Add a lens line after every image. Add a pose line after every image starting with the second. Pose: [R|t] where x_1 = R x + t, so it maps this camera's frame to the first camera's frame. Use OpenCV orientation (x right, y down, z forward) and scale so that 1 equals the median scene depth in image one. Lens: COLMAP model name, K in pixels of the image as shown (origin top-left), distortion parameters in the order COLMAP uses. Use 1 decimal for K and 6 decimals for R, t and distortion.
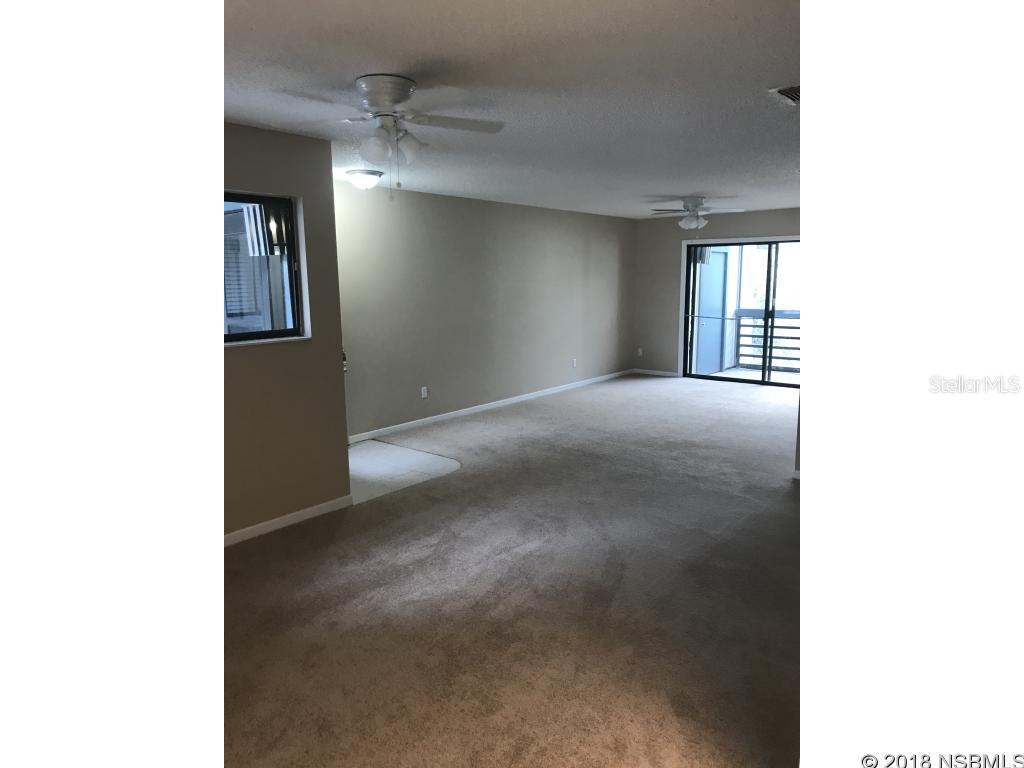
lens RADIAL K [[624.6, 0, 517.6], [0, 624.6, 386.4], [0, 0, 1]] dist [0.061234, -0.132808]
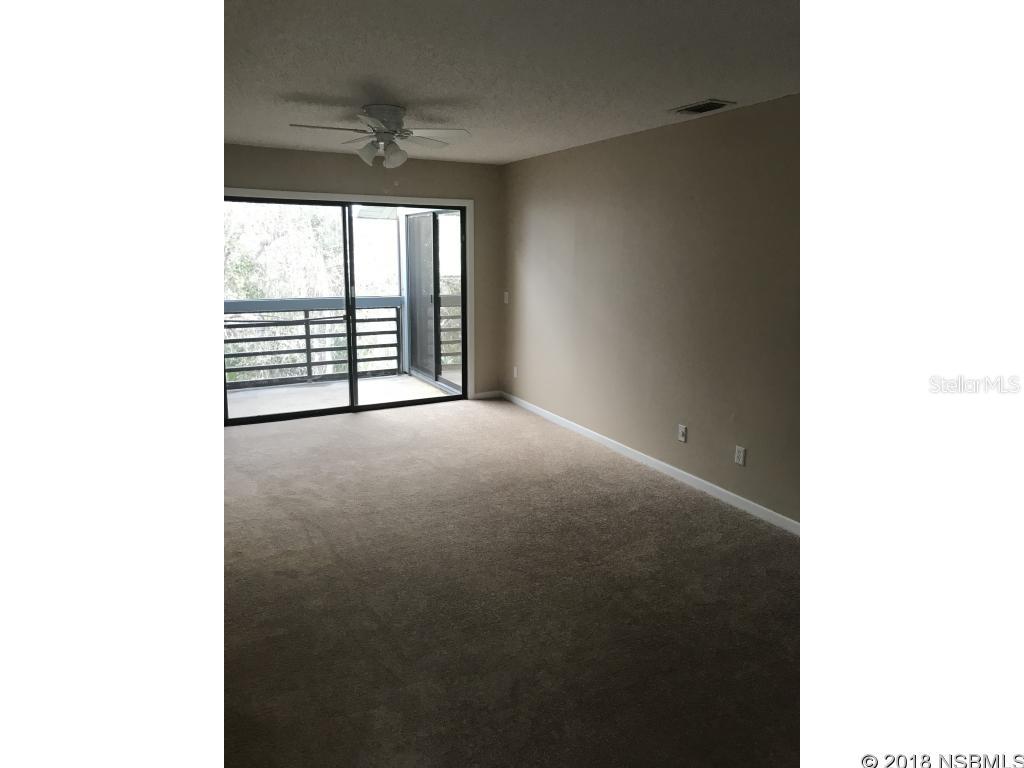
lens RADIAL K [[624.6, 0, 517.6], [0, 624.6, 386.4], [0, 0, 1]] dist [0.061234, -0.132808]
pose [[0.370462, -0.158315, 0.915256, -0.210238], [0.155934, 0.981983, 0.106741, -0.067729], [-0.915665, 0.103176, 0.388474, 0.548758]]
